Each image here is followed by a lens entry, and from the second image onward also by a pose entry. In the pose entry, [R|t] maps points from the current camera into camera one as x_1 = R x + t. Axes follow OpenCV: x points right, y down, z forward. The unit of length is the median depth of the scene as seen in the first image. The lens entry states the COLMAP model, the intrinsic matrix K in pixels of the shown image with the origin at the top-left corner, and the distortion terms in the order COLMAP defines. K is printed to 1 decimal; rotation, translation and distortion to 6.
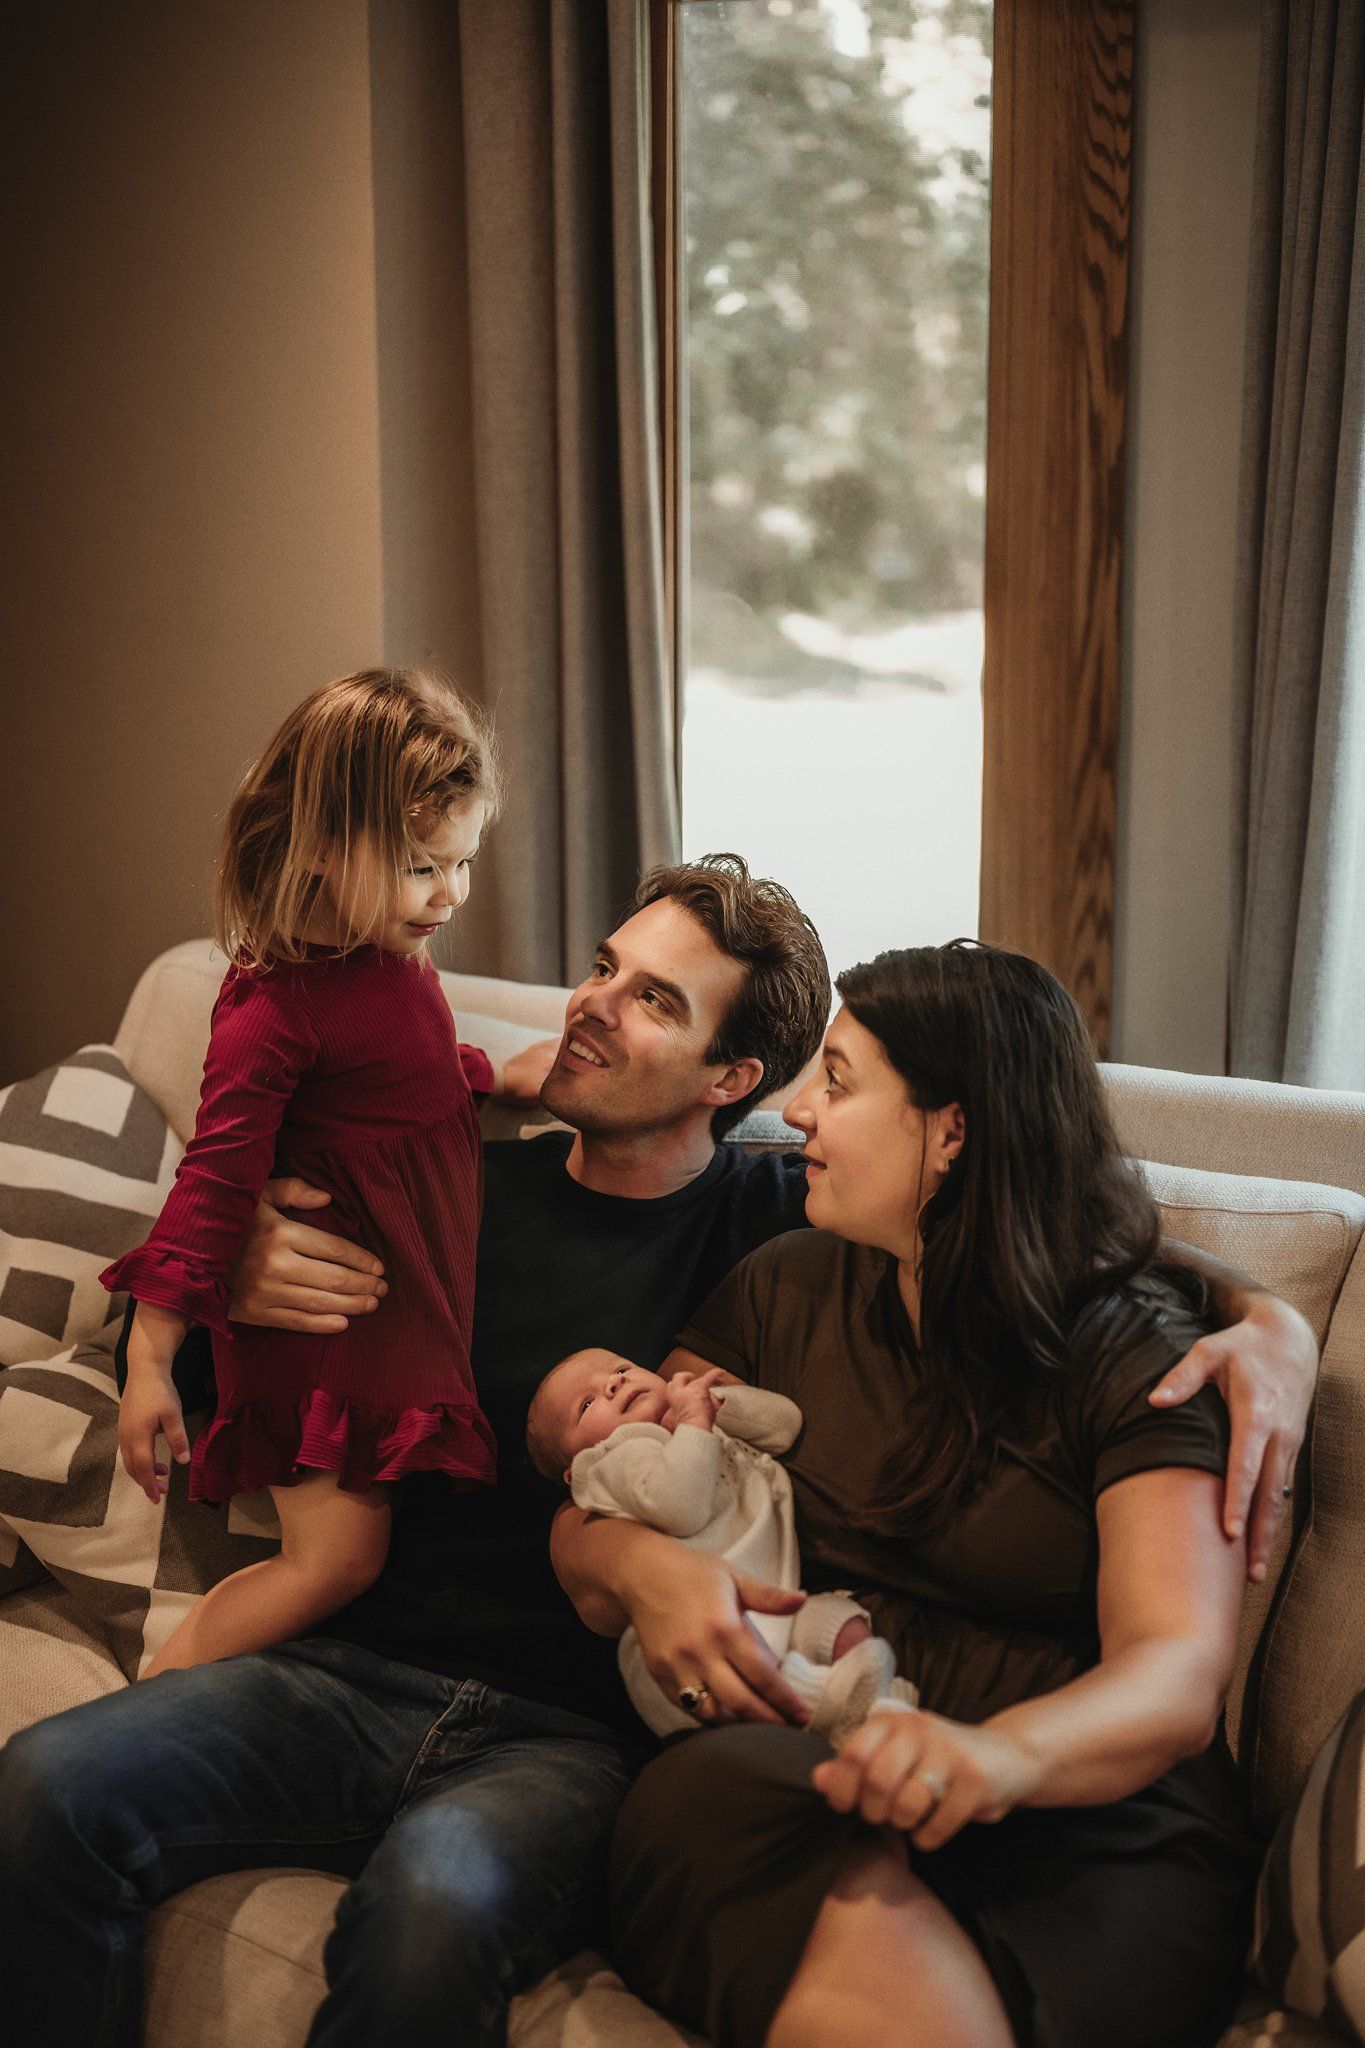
lens RADIAL K [[2927.8, 0, 684.5], [0, 2927.8, 1019.2], [0, 0, 1]] dist [-0.007827, -0.034982]
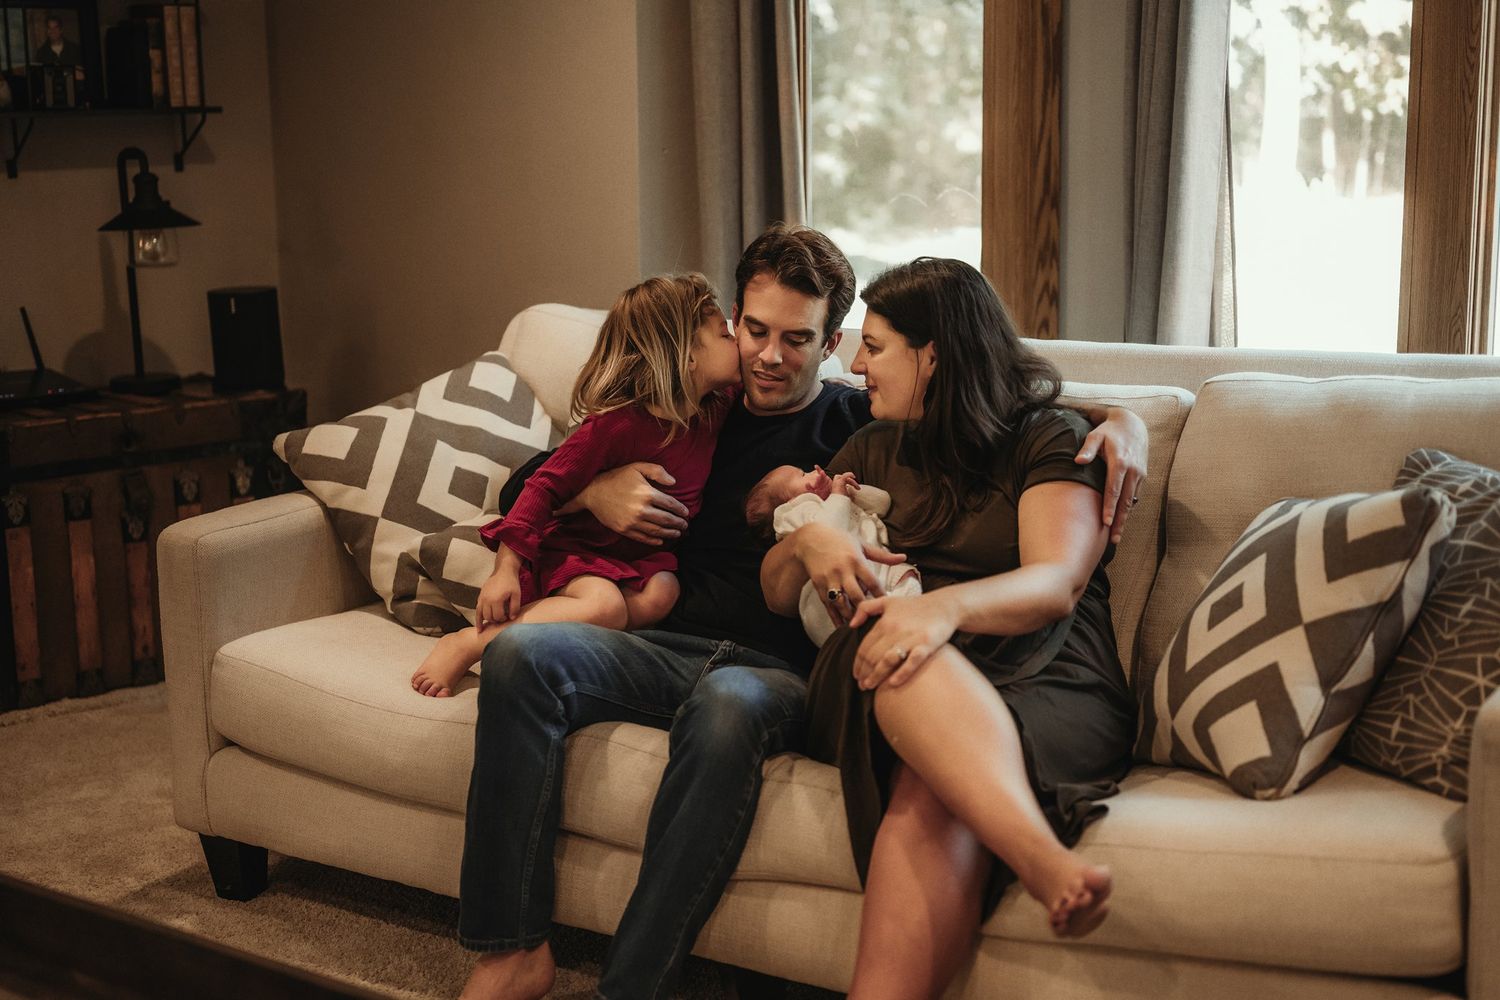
lens RADIAL K [[2148.3, 0, 749.9], [0, 2148.3, 496.8], [0, 0, 1]] dist [0.000772, -0.058705]
pose [[0.999949, -0.009929, 0.001585, -0.042410], [0.009965, 0.999655, -0.024310, 0.119036], [-0.001343, 0.024325, 0.999703, -0.287094]]
